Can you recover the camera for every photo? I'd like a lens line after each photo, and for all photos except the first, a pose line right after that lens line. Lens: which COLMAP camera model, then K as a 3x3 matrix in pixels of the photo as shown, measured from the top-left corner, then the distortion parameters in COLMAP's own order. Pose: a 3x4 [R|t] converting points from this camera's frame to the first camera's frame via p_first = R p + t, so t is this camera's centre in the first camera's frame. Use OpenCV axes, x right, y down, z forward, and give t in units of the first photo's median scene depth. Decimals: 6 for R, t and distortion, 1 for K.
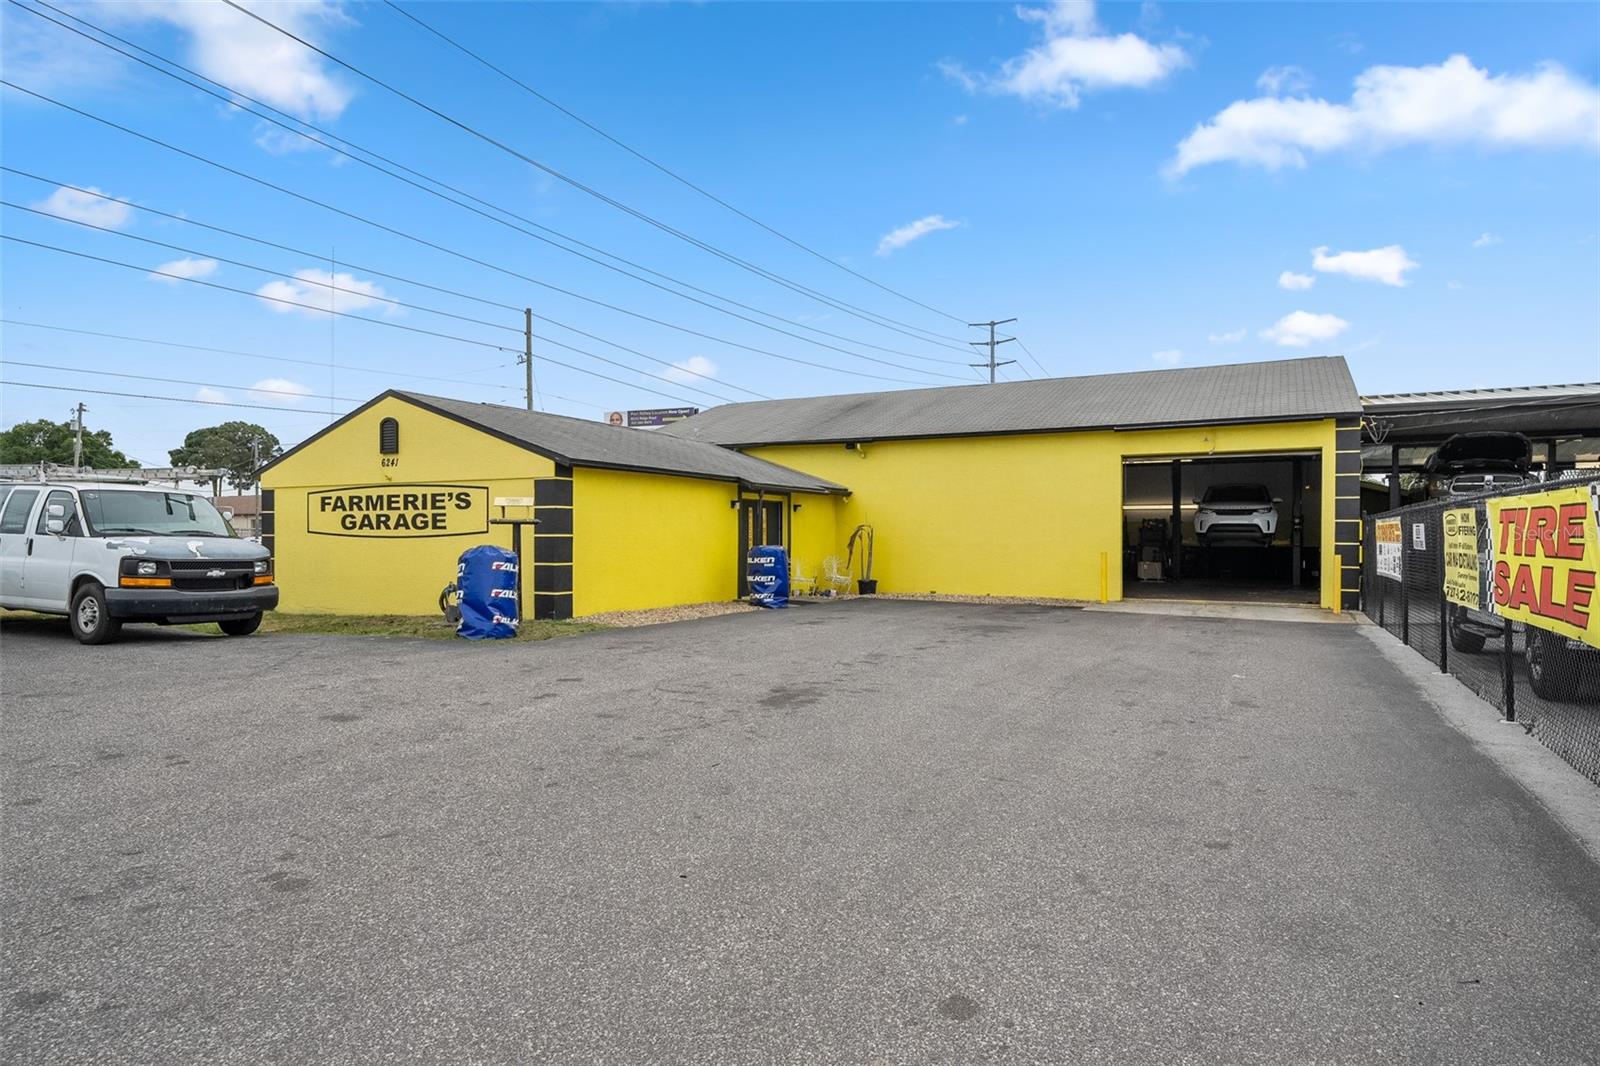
lens RADIAL K [[908.8, 0, 800.0], [0, 908.8, 533.0], [0, 0, 1]] dist [0.001316, 0.000369]
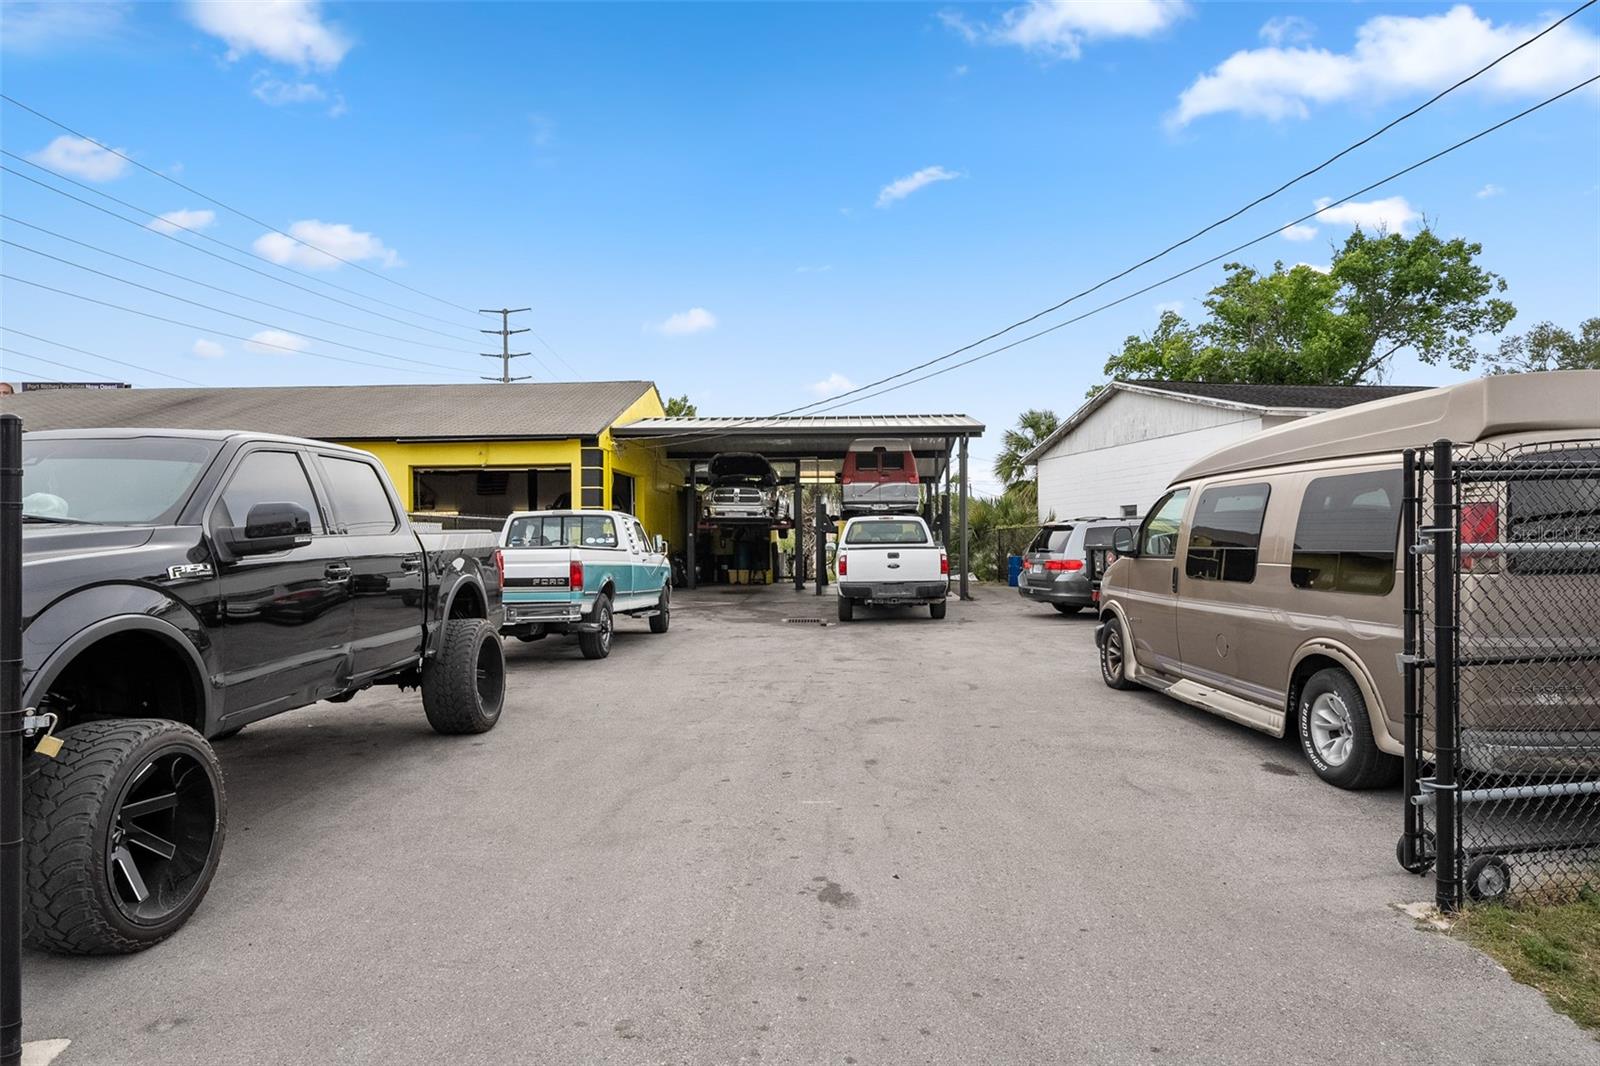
lens RADIAL K [[992.9, 0, 800.0], [0, 992.9, 533.0], [0, 0, 1]] dist [0.004352, -0.001471]
pose [[0.906079, -0.006847, 0.423054, 0.335978], [0.008096, 0.999967, -0.001155, -0.002565], [-0.423032, 0.004471, 0.906104, -0.288729]]
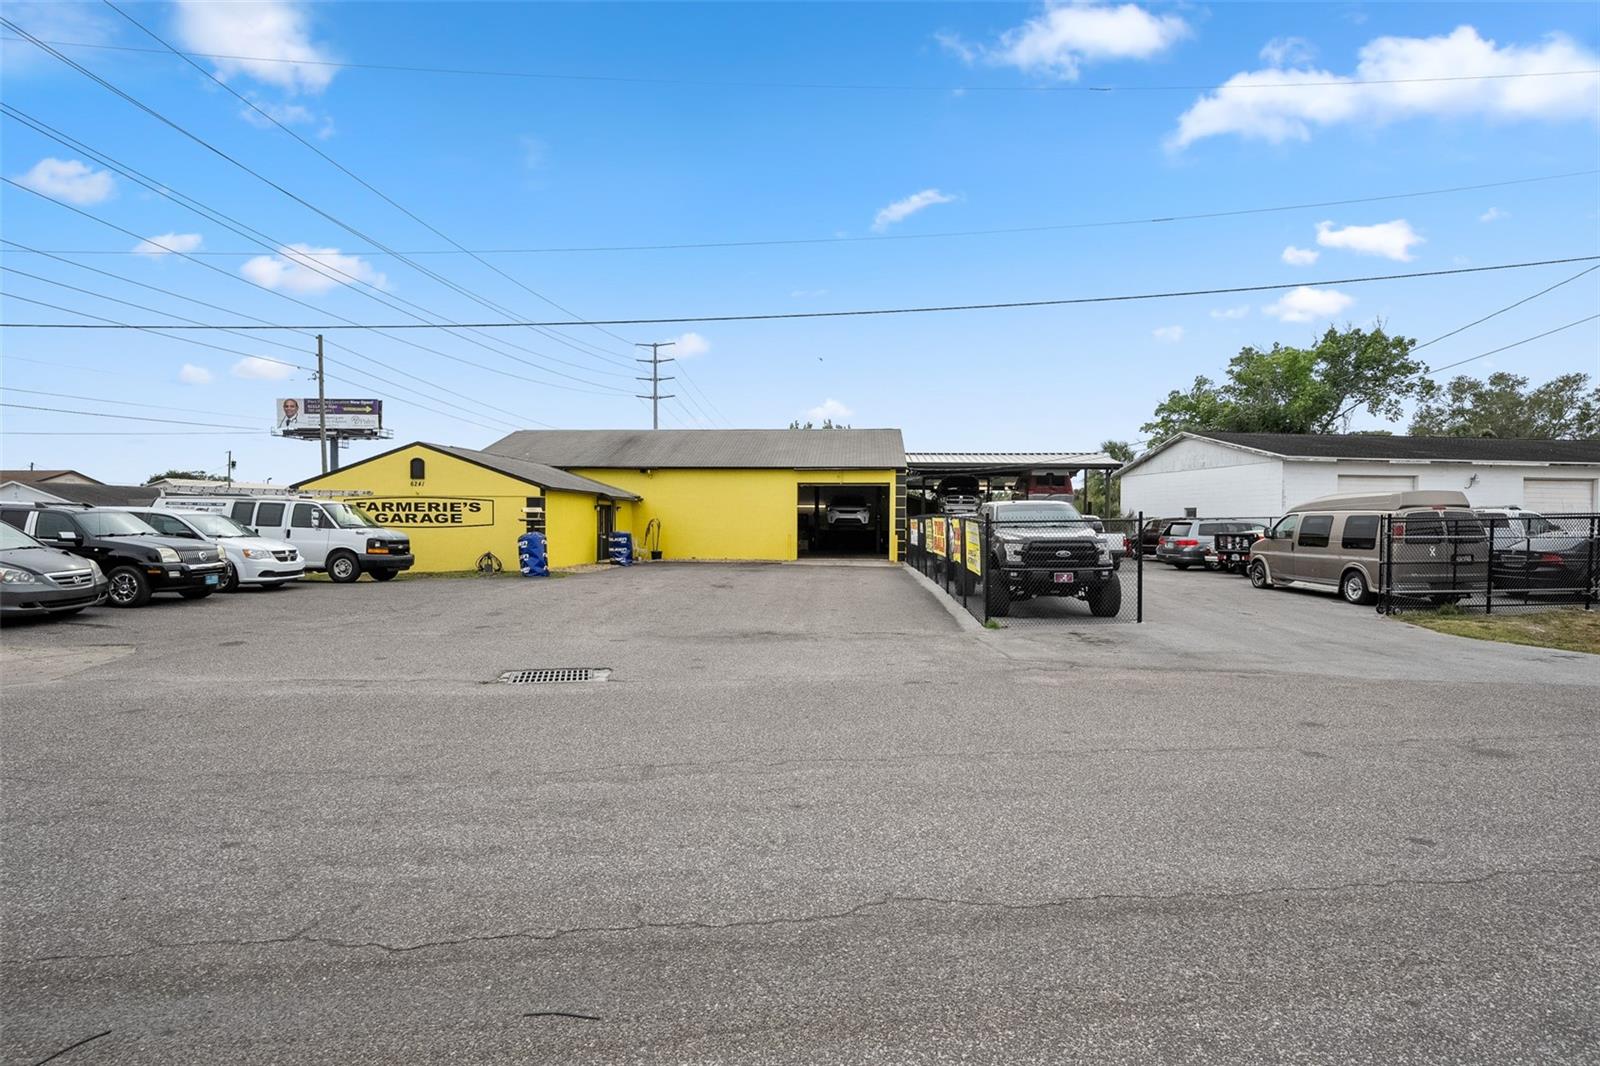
lens RADIAL K [[855.6, 0, 797.5], [0, 855.6, 525.4], [0, 0, 1]] dist [0.001260, 0.001287]
pose [[0.916893, 0.000237, 0.399132, -0.429995], [-0.004571, 0.999940, 0.009907, -0.017860], [-0.399106, -0.010909, 0.916840, -0.762586]]
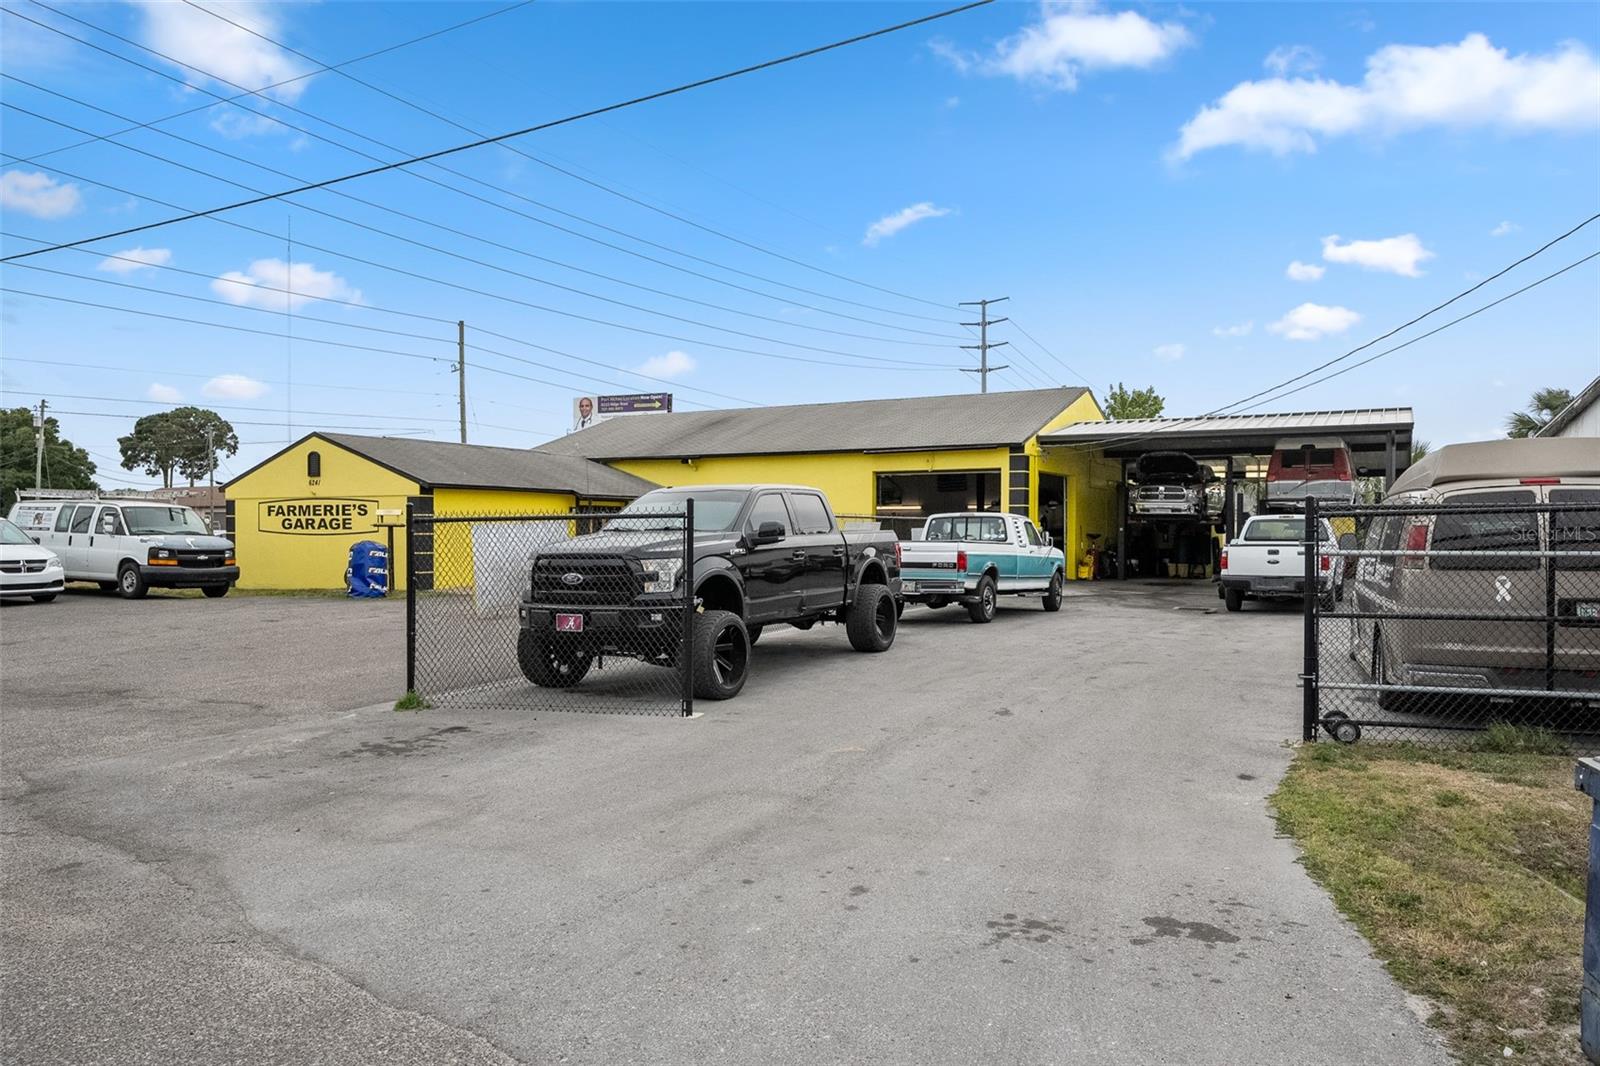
lens RADIAL K [[1067.7, 0, 800.0], [0, 1067.7, 533.0], [0, 0, 1]] dist [-0.001394, -0.001097]
pose [[0.999510, 0.000771, -0.031296, 0.360590], [-0.000537, 0.999972, 0.007482, -0.010782], [0.031301, -0.007461, 0.999482, -0.648094]]
